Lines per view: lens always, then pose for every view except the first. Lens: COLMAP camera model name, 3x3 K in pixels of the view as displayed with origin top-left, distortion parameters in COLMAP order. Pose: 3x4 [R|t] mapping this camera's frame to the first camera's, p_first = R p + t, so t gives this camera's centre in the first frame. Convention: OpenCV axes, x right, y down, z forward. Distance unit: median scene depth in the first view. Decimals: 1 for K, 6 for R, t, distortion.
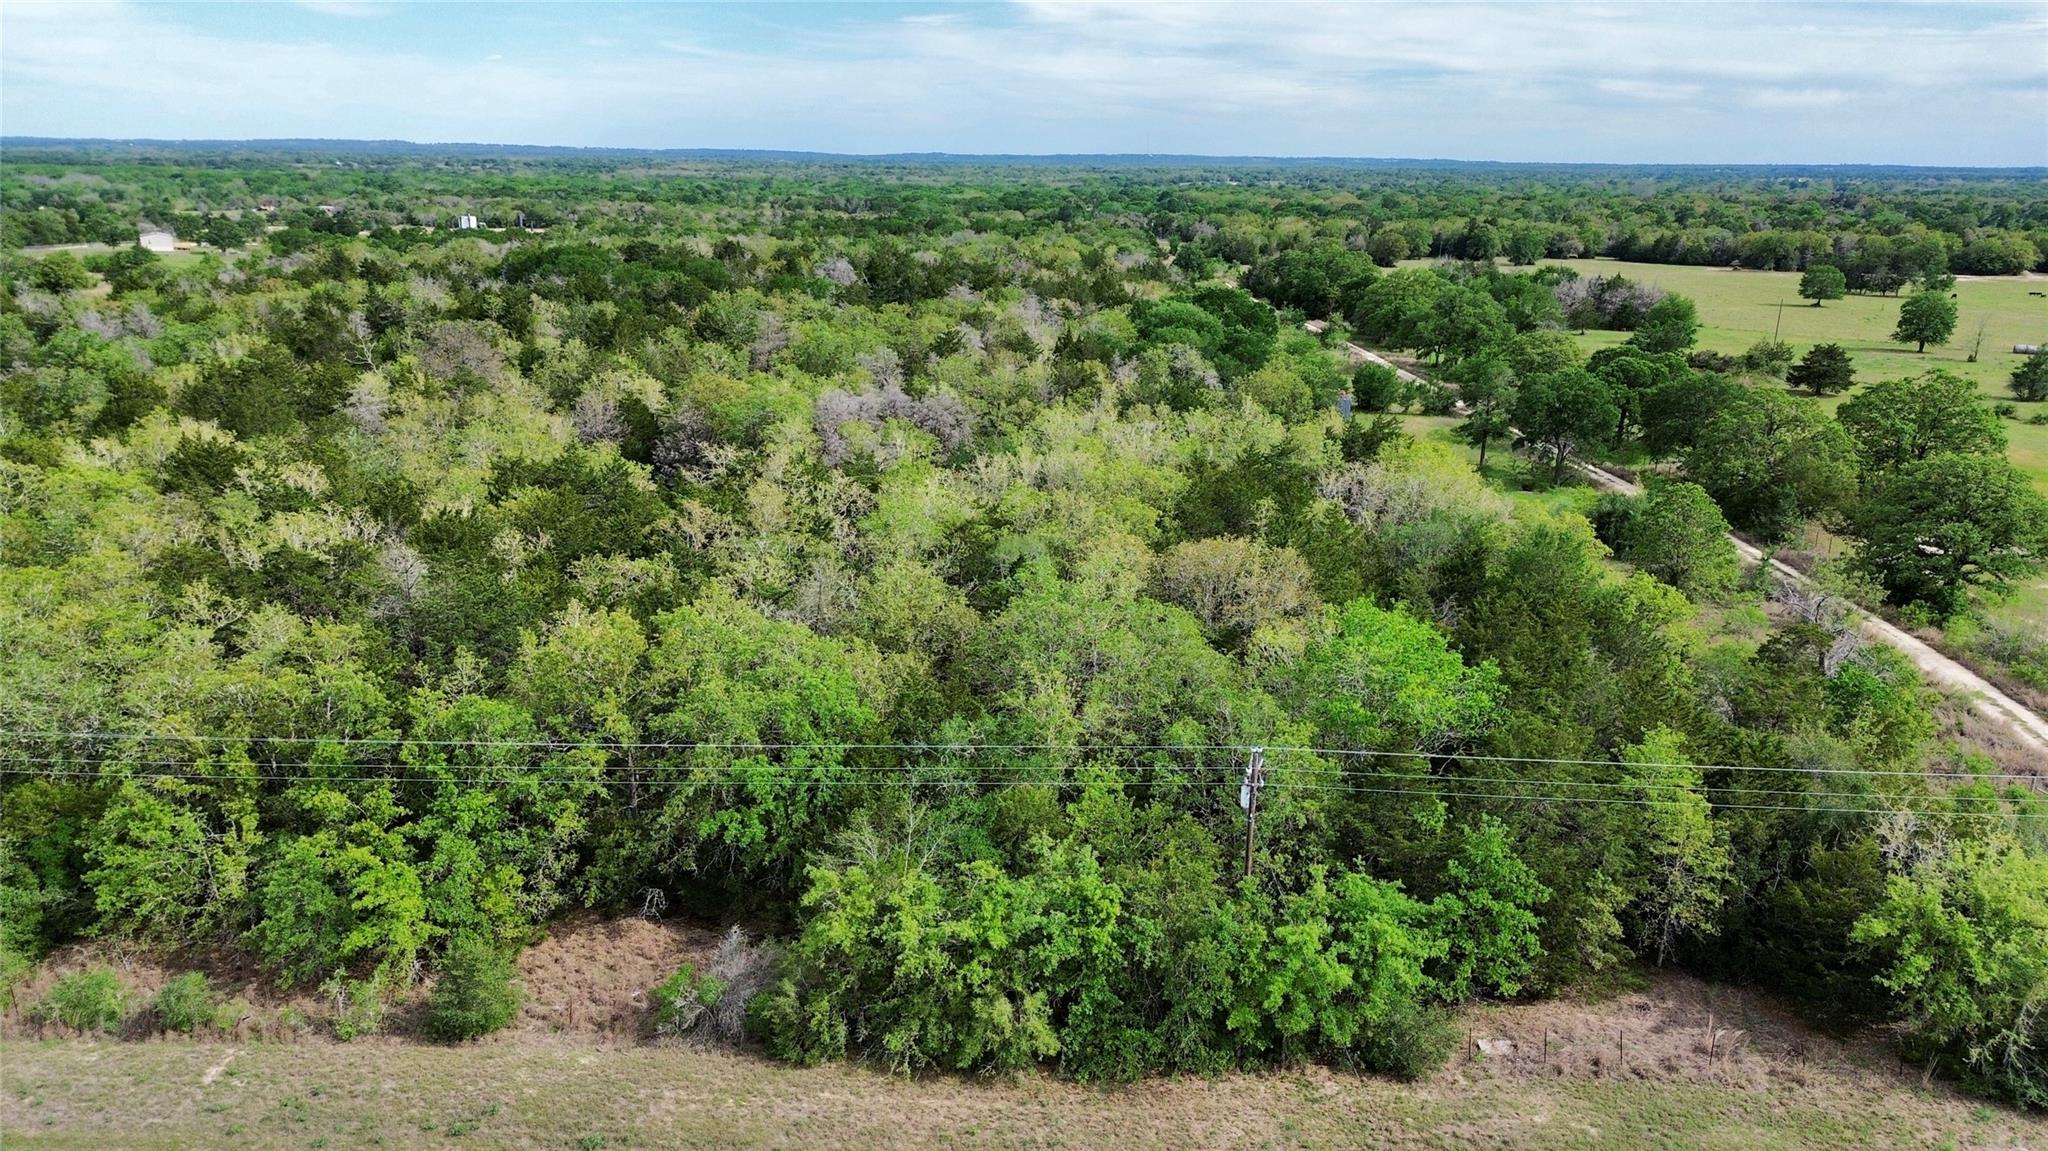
lens RADIAL K [[1445.2, 0, 1024.5], [0, 1445.2, 555.7], [0, 0, 1]] dist [0.066141, -0.058755]
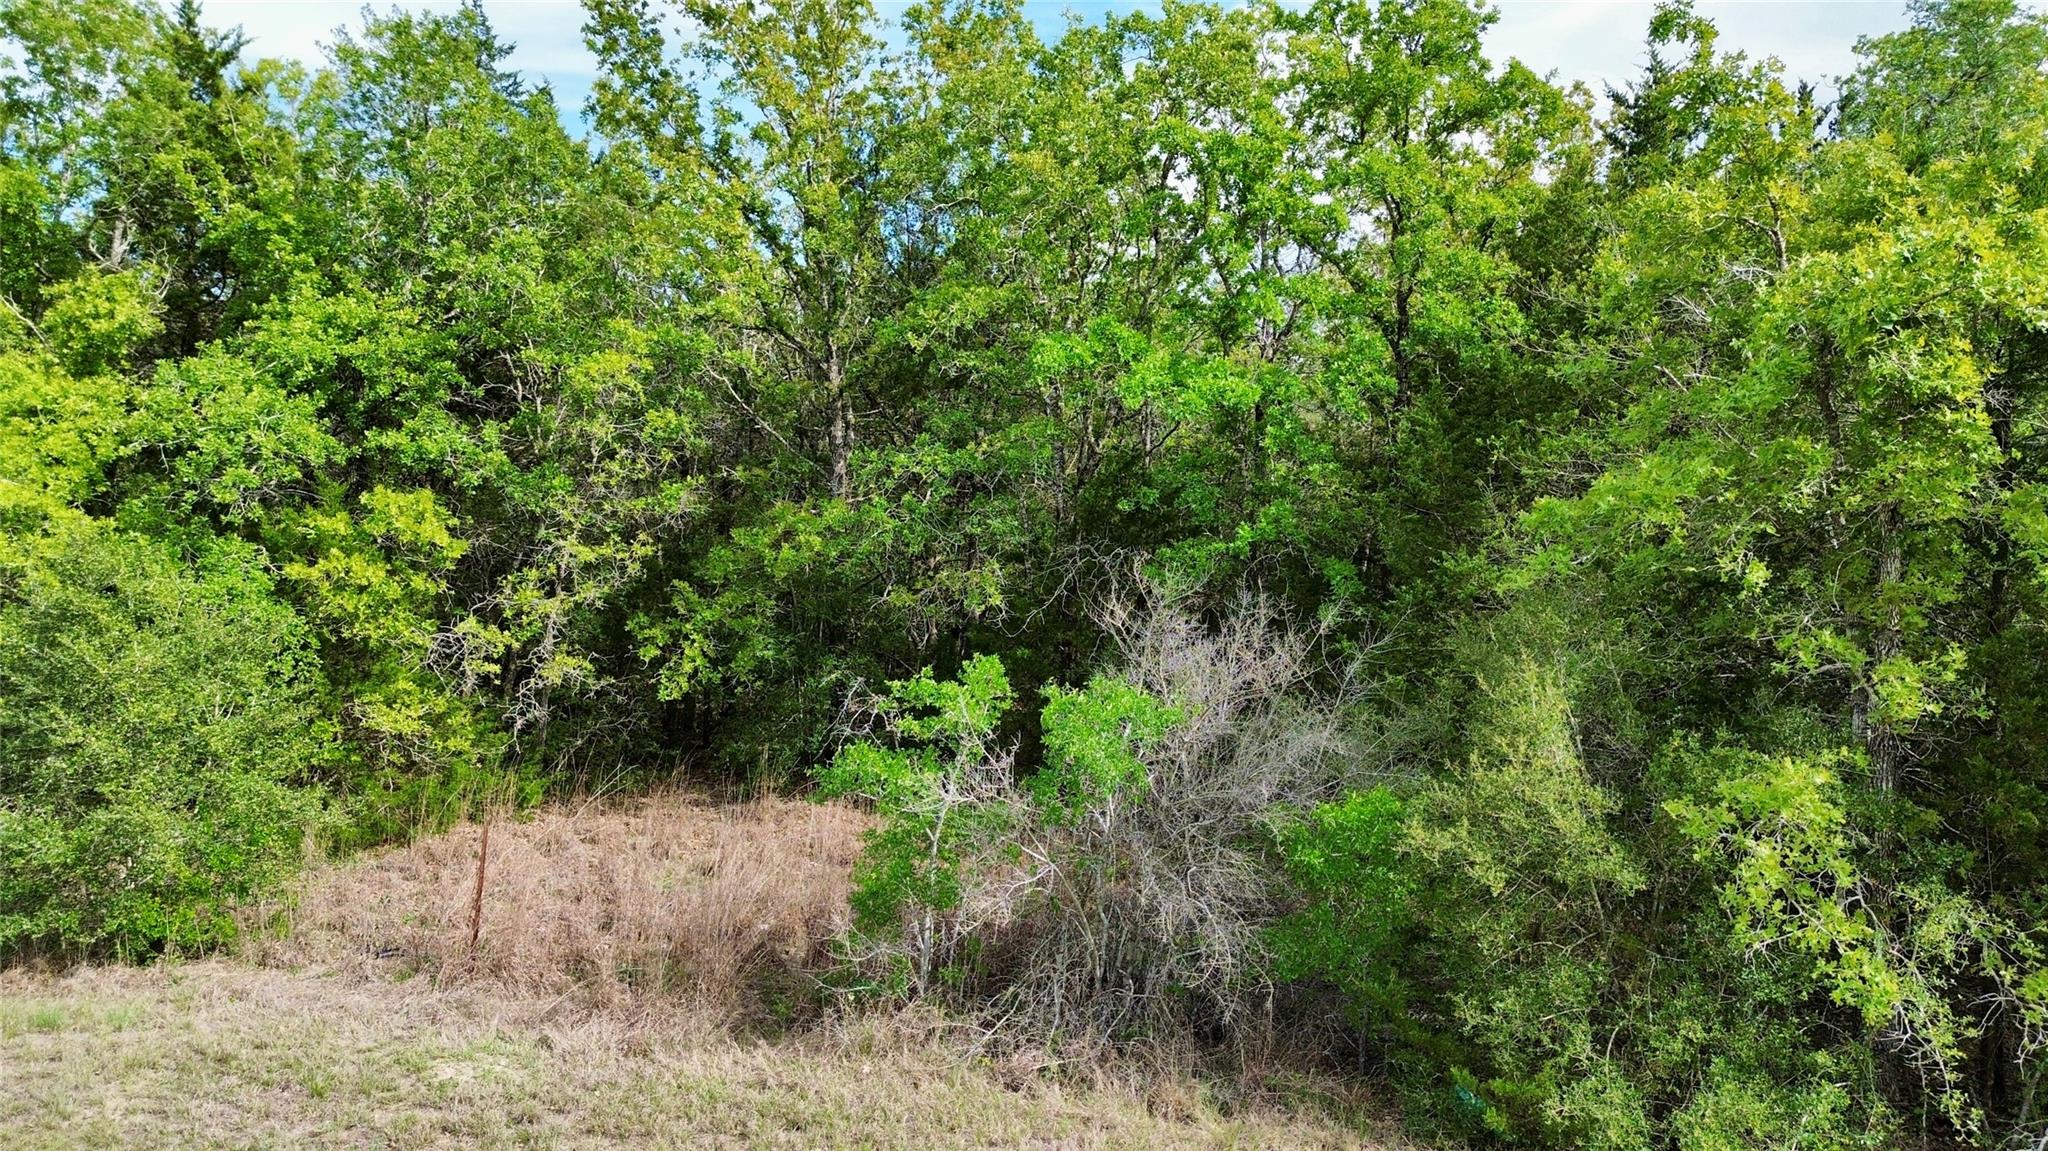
lens RADIAL K [[1445.2, 0, 1037.5], [0, 1445.2, 560.4], [0, 0, 1]] dist [0.066141, -0.058755]
pose [[0.984583, 0.006276, -0.174806, -0.173716], [-0.046381, 0.972952, -0.226304, 0.291406], [0.168657, 0.230922, 0.958243, 0.736546]]
